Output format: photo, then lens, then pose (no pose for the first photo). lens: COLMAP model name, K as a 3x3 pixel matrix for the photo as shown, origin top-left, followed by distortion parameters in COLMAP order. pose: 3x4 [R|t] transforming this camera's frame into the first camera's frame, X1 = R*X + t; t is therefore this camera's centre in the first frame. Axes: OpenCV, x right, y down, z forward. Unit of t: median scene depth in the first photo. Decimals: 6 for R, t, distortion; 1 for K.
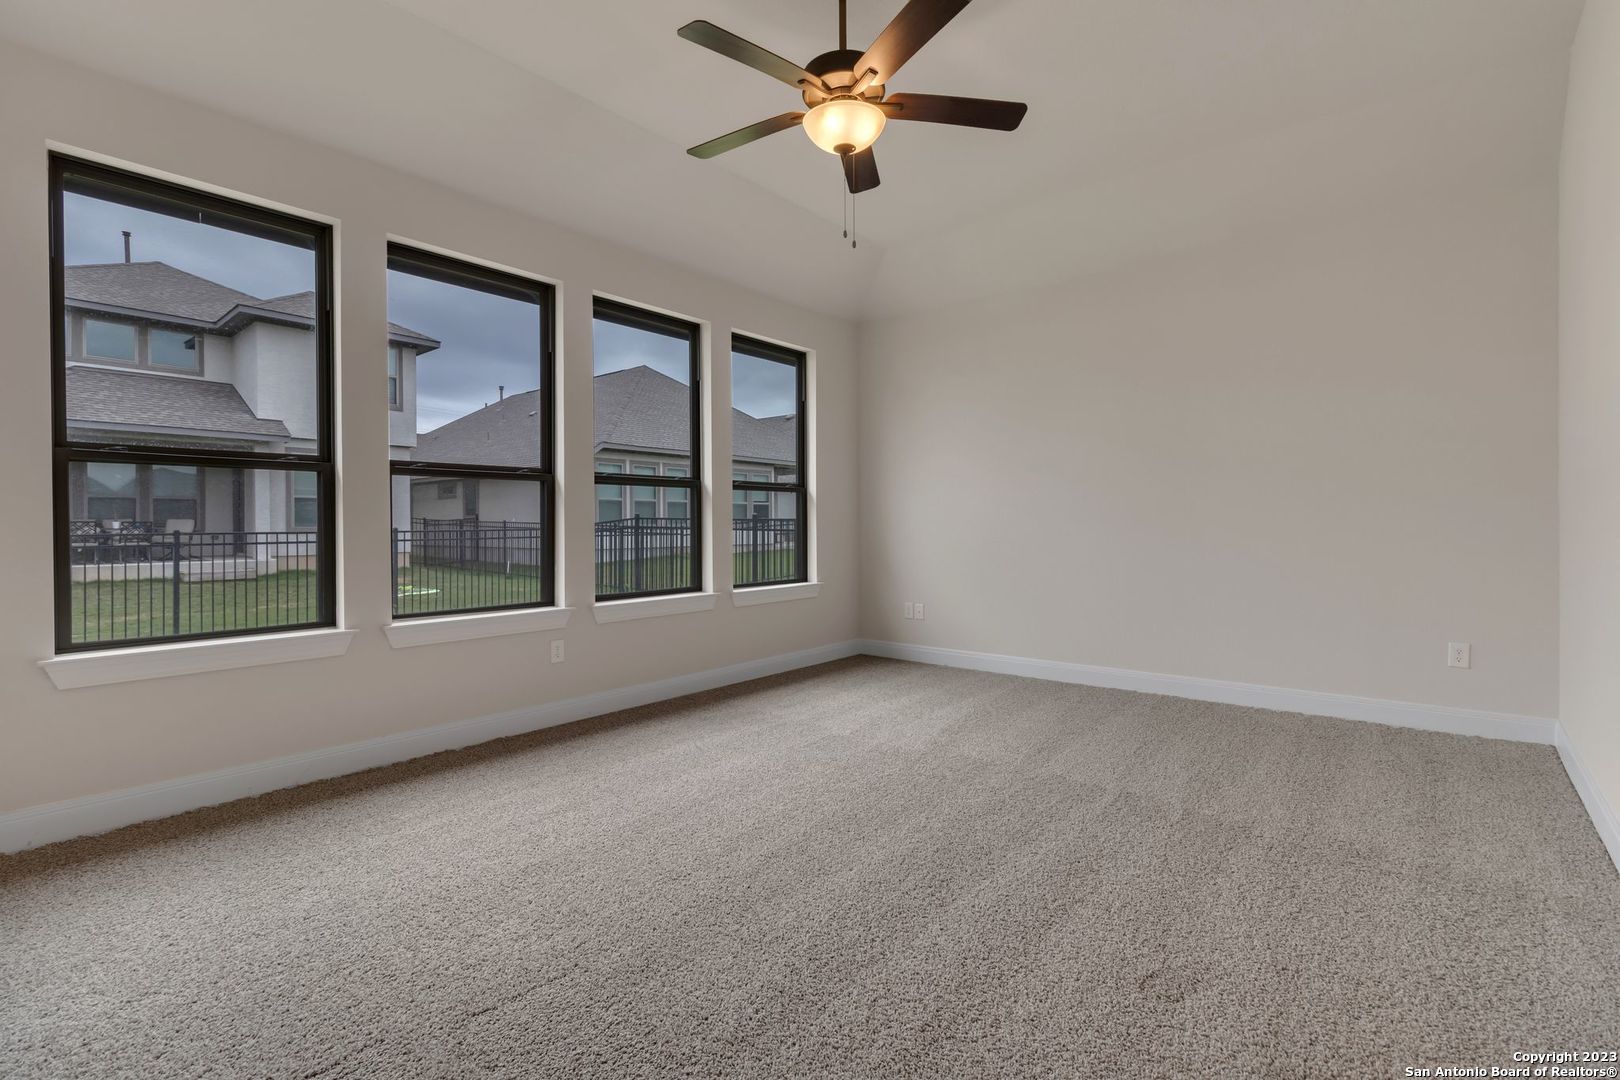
lens RADIAL K [[745.2, 0, 804.9], [0, 745.2, 529.4], [0, 0, 1]] dist [-0.000033, -0.000313]
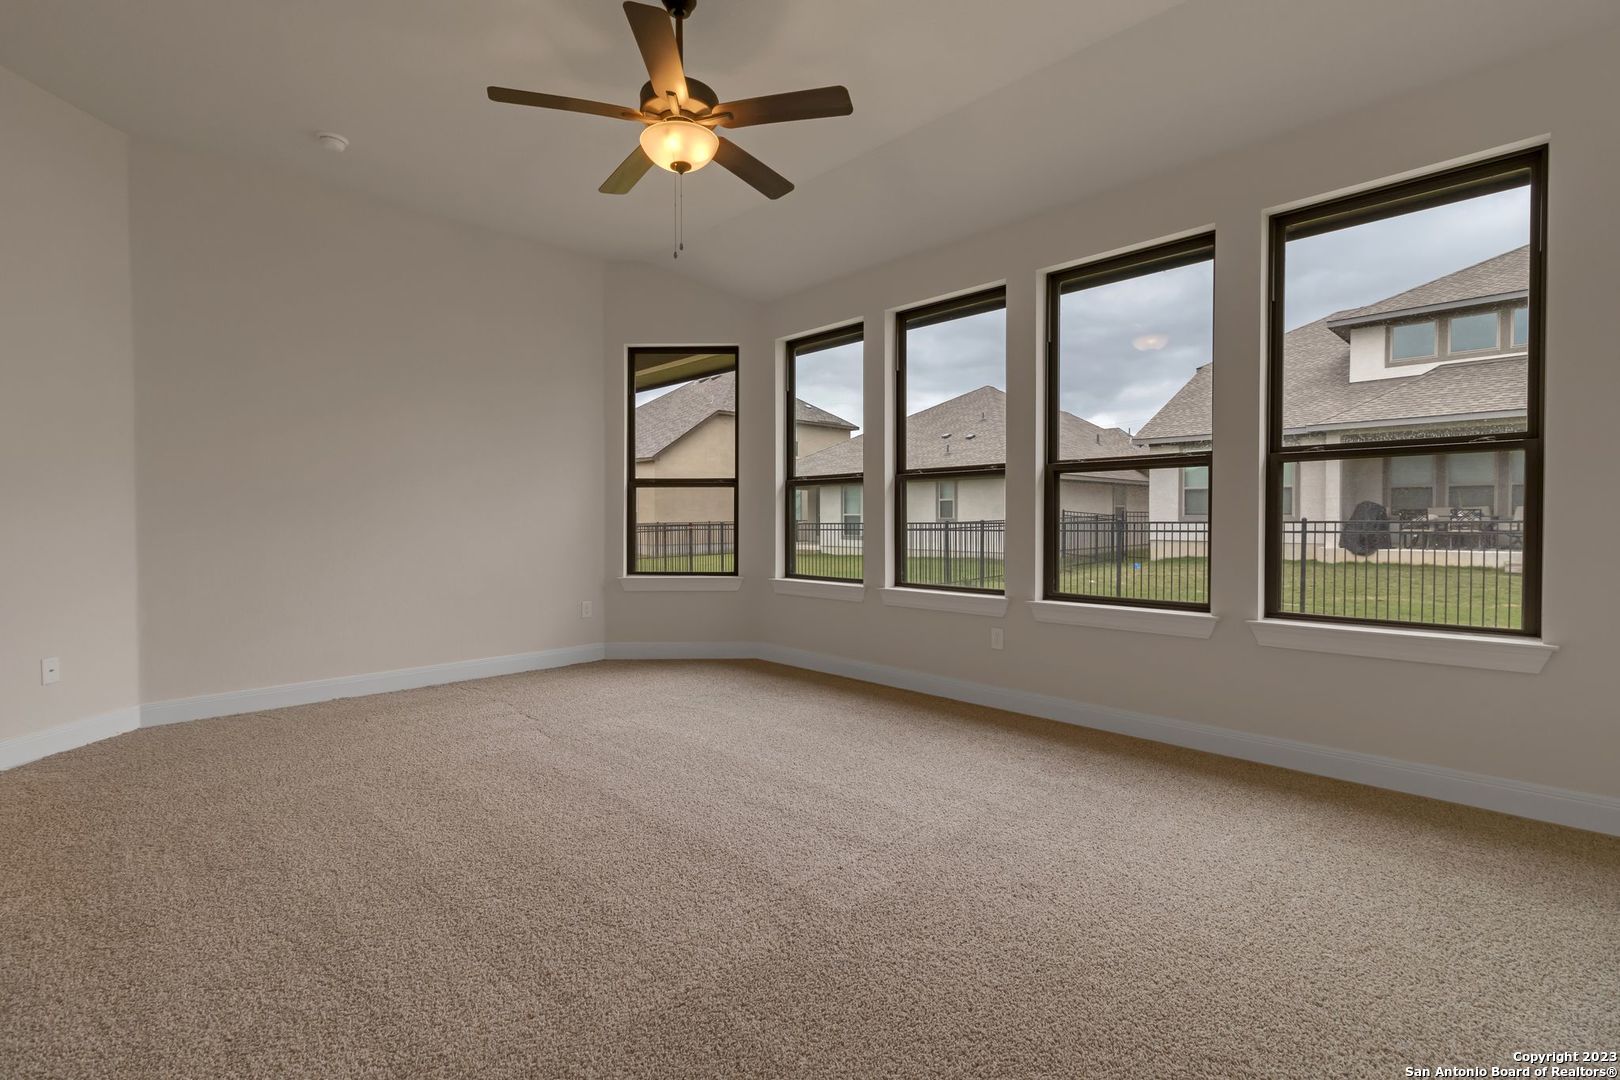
lens RADIAL K [[745.2, 0, 822.3], [0, 745.2, 524.1], [0, 0, 1]] dist [-0.000033, -0.000313]
pose [[-0.081408, 0.013881, -0.996584, 0.244762], [-0.002248, 0.999898, 0.014111, -0.003824], [0.996678, 0.003389, -0.081368, 0.283358]]
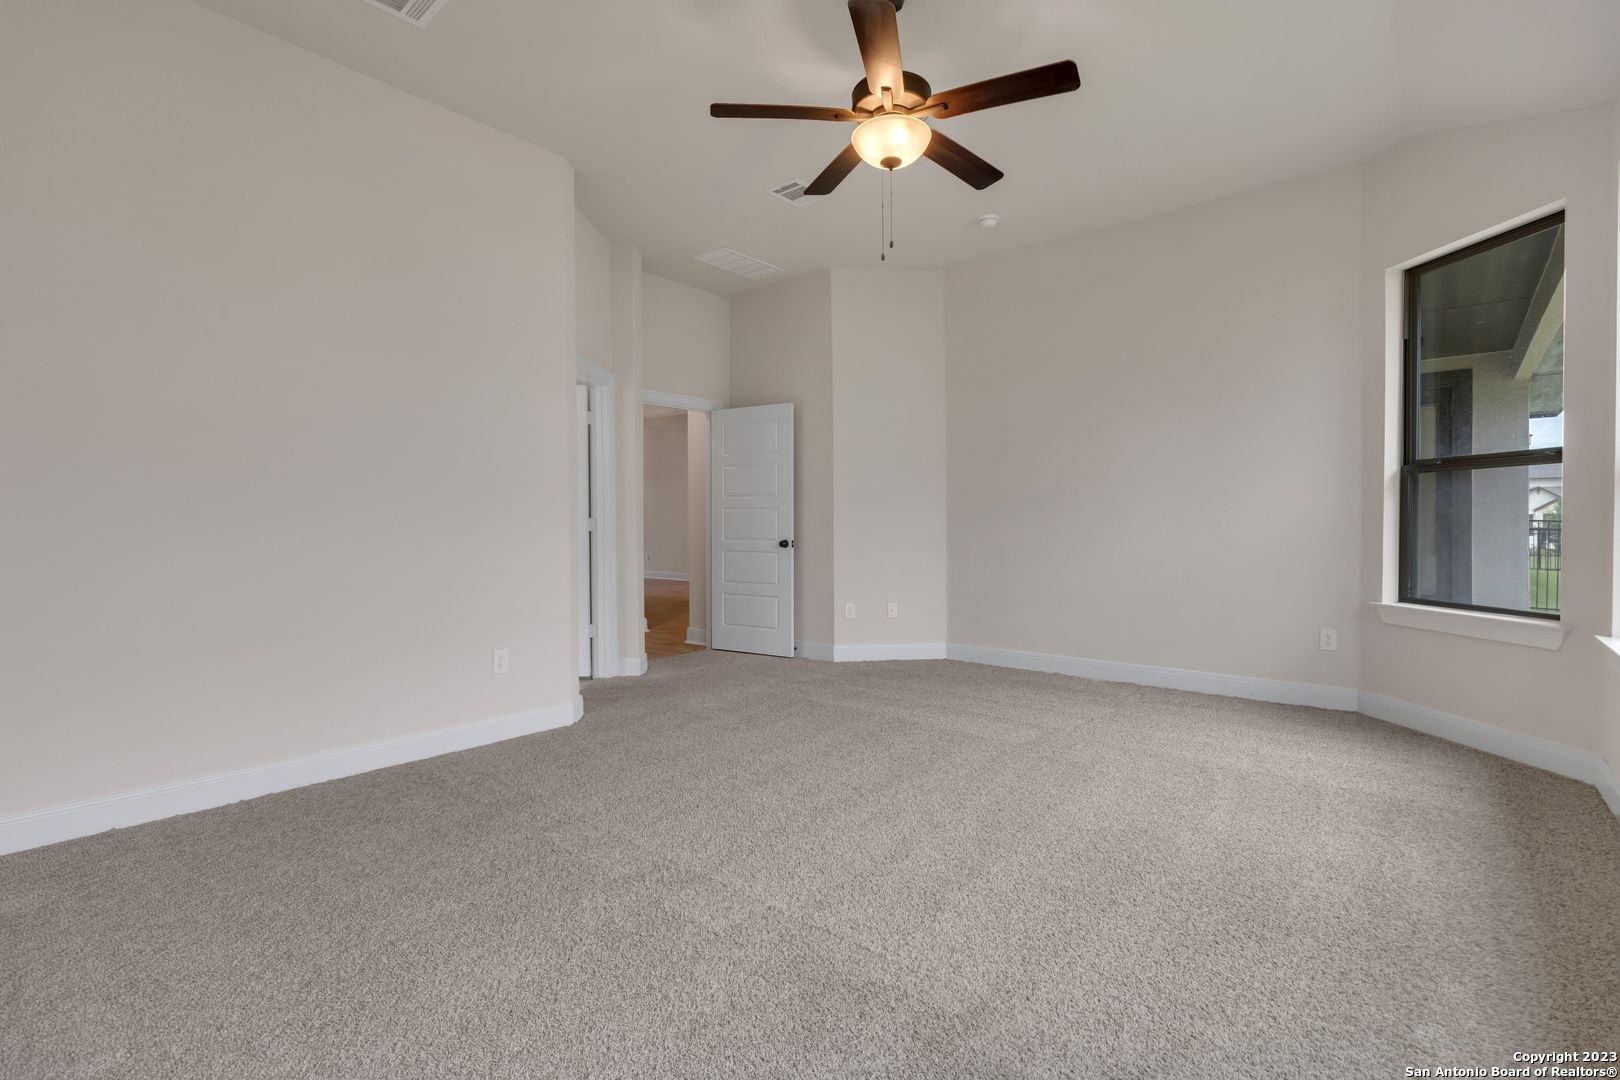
lens RADIAL K [[745.2, 0, 816.7], [0, 745.2, 529.3], [0, 0, 1]] dist [-0.000033, -0.000313]
pose [[-0.999934, 0.010654, -0.004268, 0.031876], [0.010594, 0.999849, 0.013787, -0.003307], [0.004414, 0.013741, -0.999896, 0.455311]]
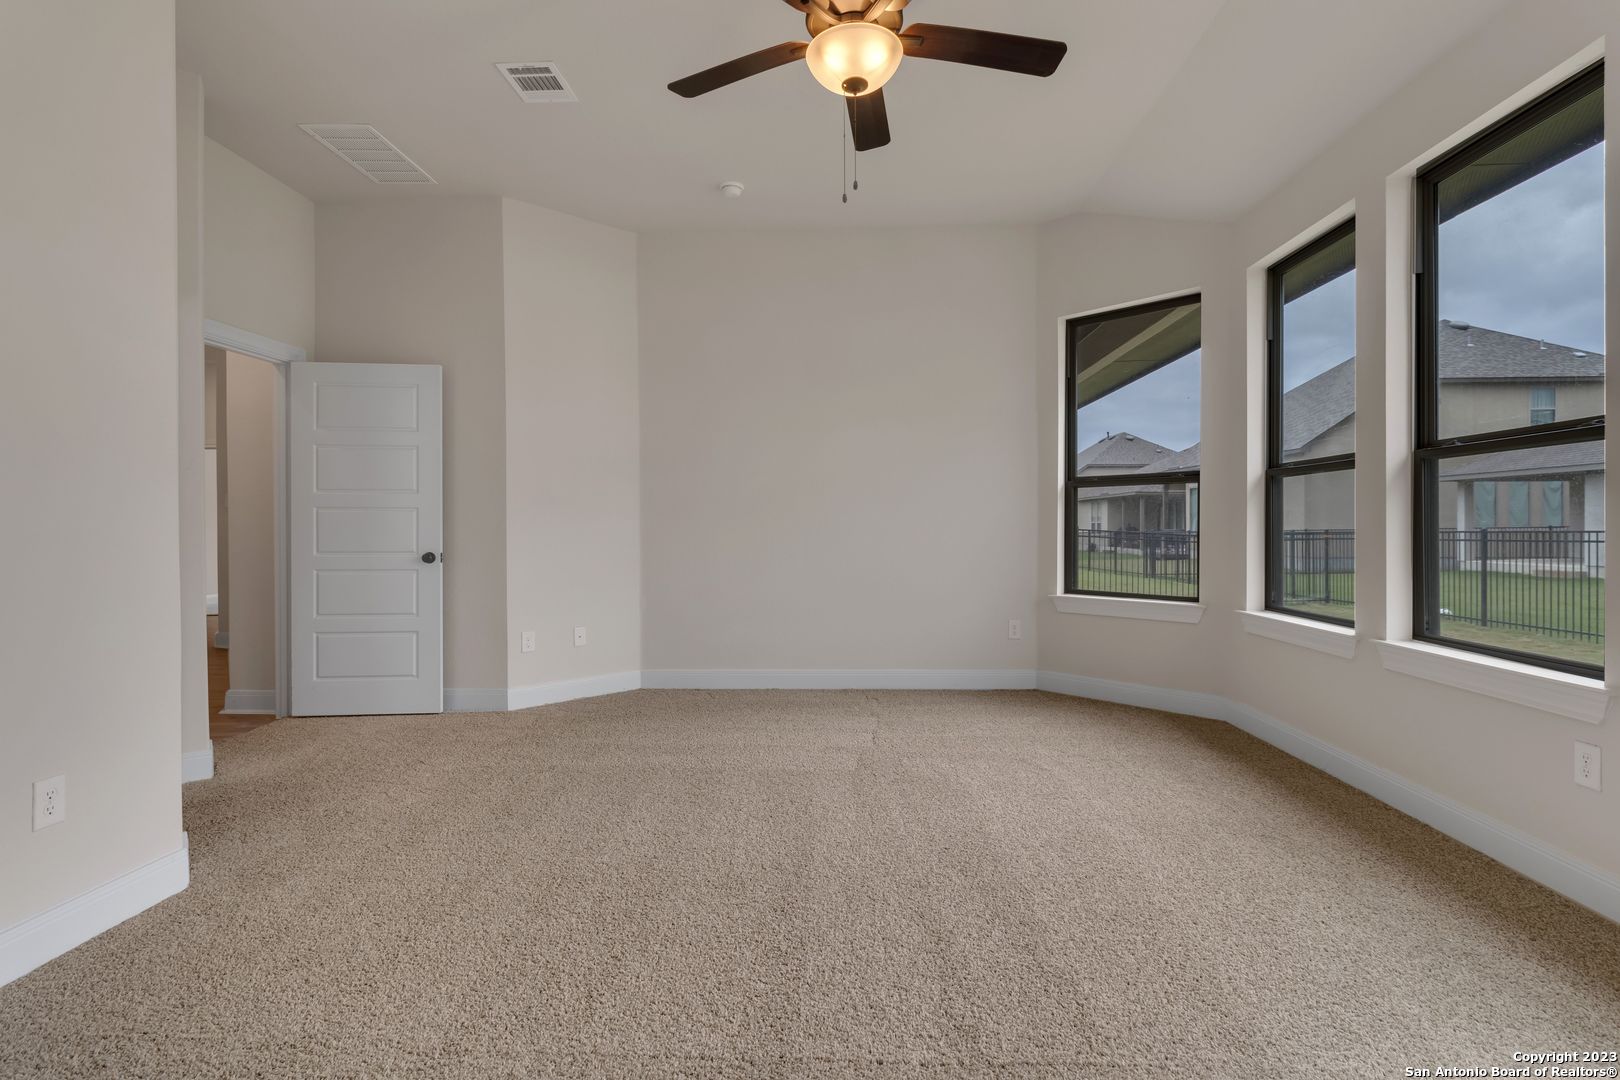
lens RADIAL K [[783.3, 0, 806.1], [0, 783.3, 531.5], [0, 0, 1]] dist [-0.002095, -0.001762]
pose [[-0.786295, 0.013411, -0.617706, 0.144474], [0.006525, 0.999889, 0.013402, -0.003627], [0.617817, 0.006507, -0.786295, 0.367523]]
